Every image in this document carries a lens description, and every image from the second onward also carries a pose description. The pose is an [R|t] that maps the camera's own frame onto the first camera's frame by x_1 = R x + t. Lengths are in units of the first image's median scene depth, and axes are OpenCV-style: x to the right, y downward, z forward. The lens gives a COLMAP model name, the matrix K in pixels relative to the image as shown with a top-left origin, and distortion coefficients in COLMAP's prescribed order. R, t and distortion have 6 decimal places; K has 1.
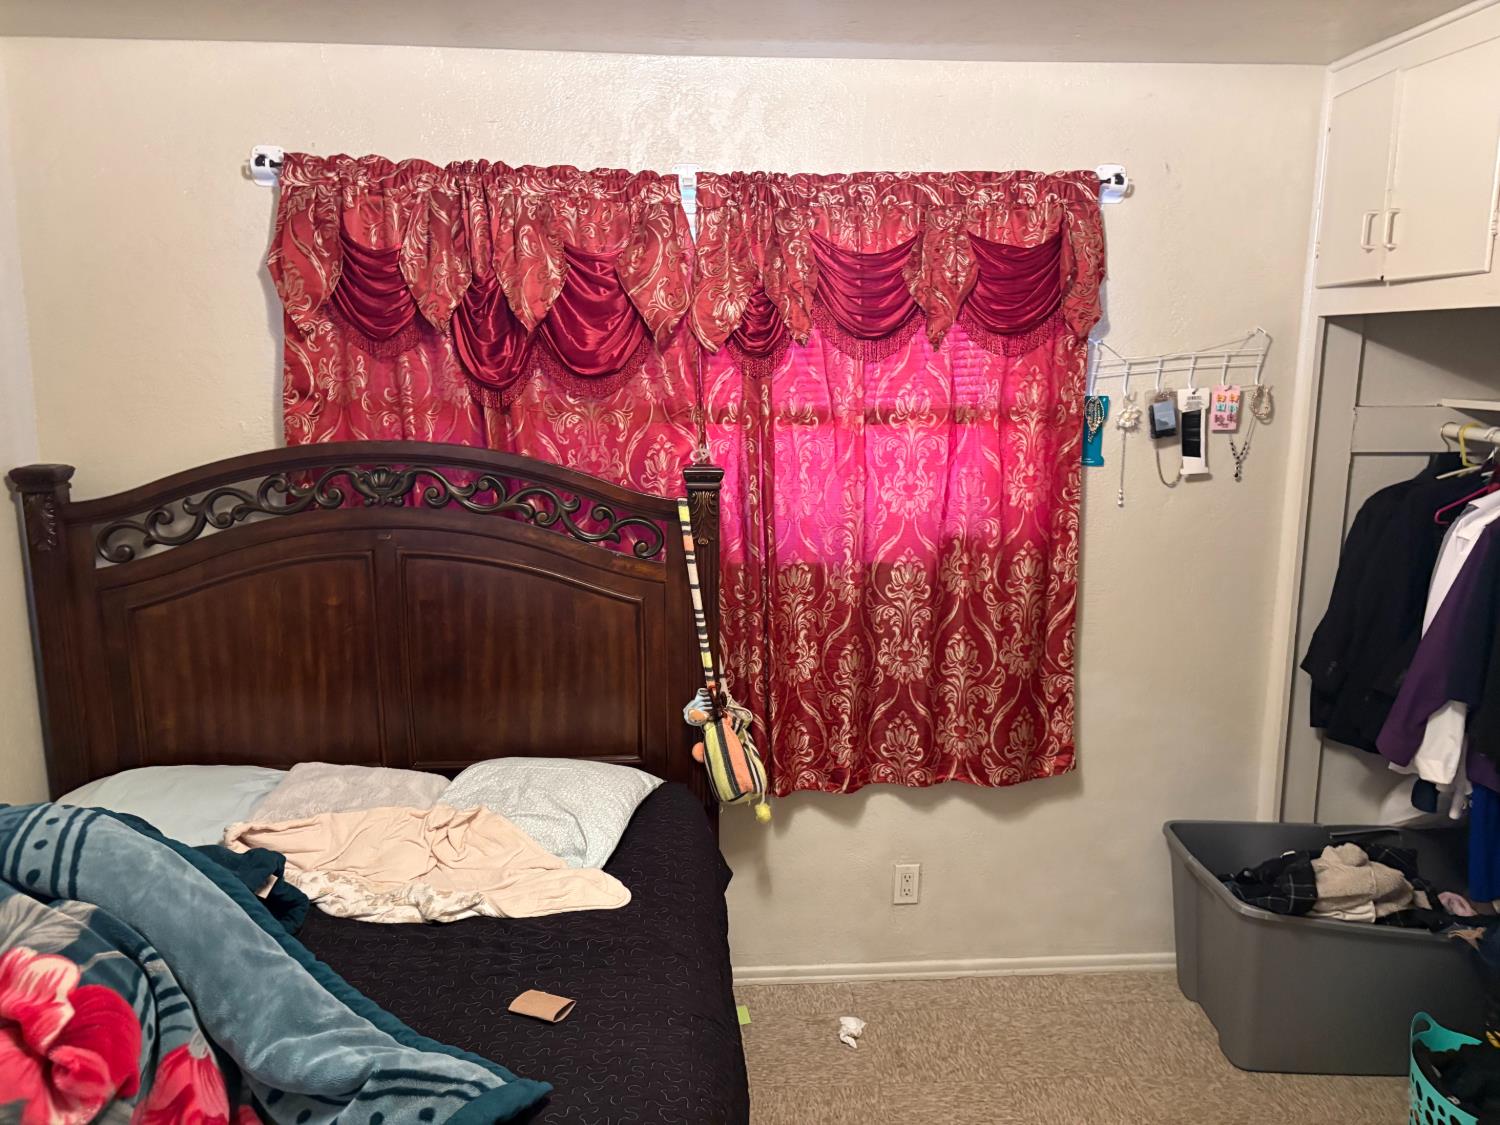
lens RADIAL K [[1152.9, 0, 747.2], [0, 1152.9, 568.8], [0, 0, 1]] dist [0.073375, -0.079911]
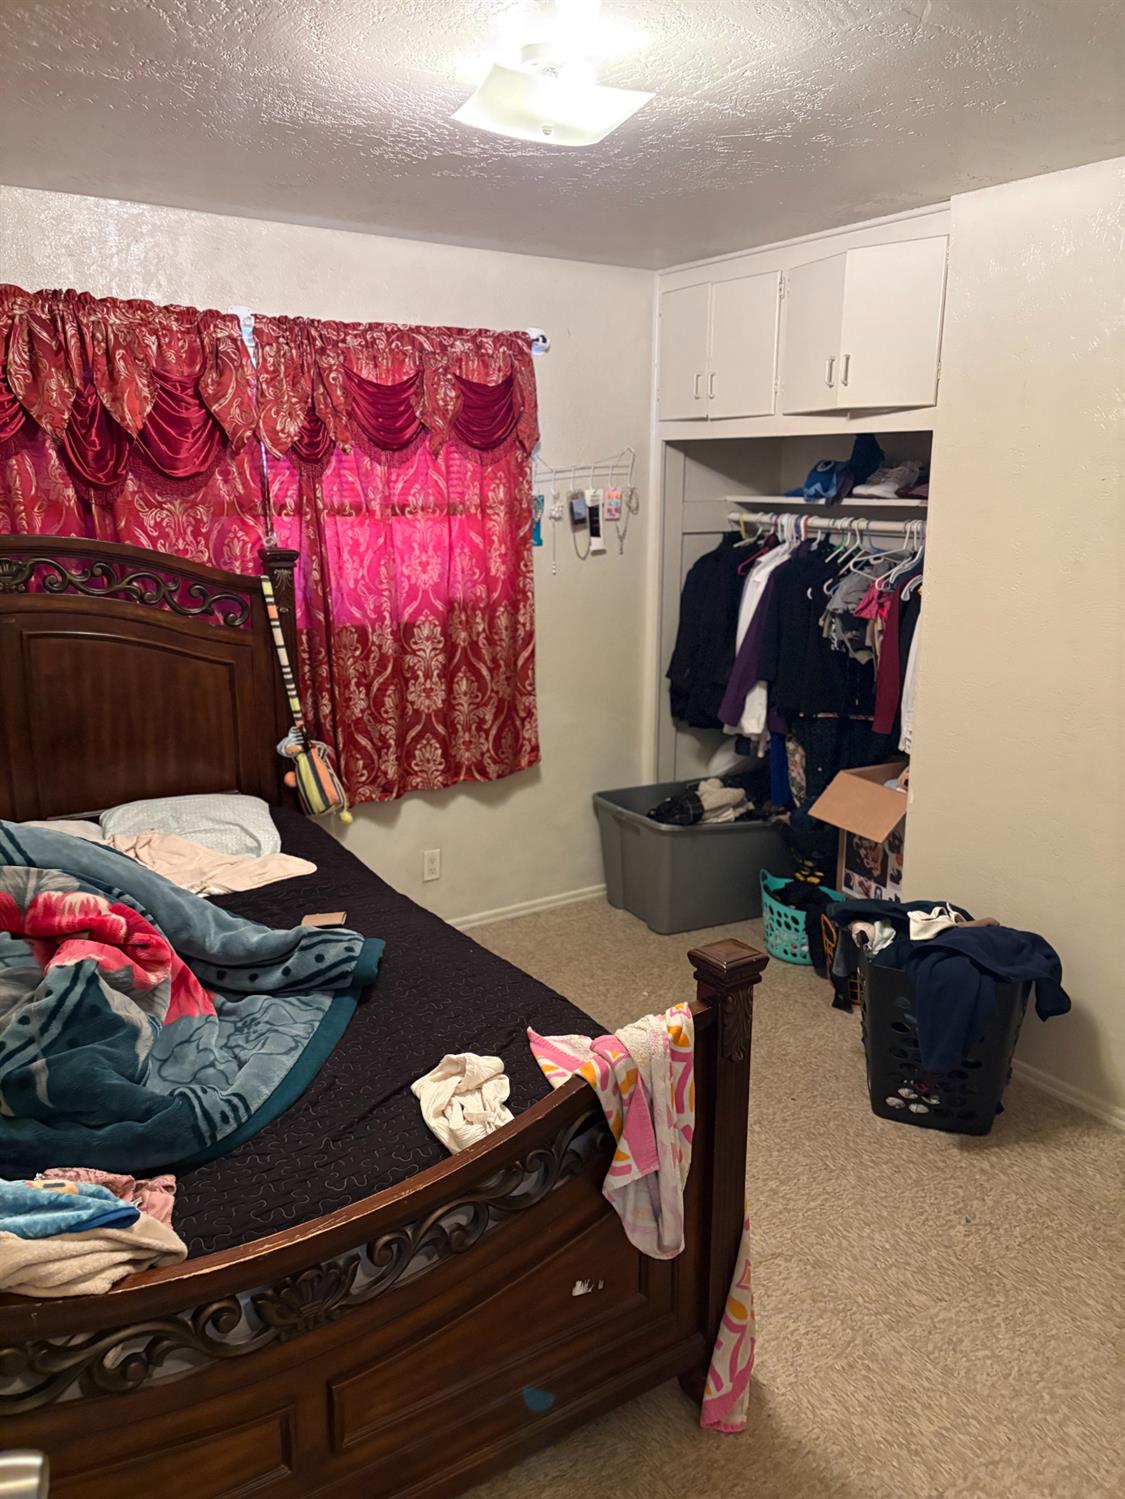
lens RADIAL K [[1152.2, 0, 563.3], [0, 1152.2, 747.7], [0, 0, 1]] dist [0.073375, -0.079911]
pose [[0.869648, -0.111940, 0.480813, -0.393621], [0.087940, 0.993503, 0.072244, 0.059835], [-0.485776, -0.020544, 0.873842, -0.258387]]
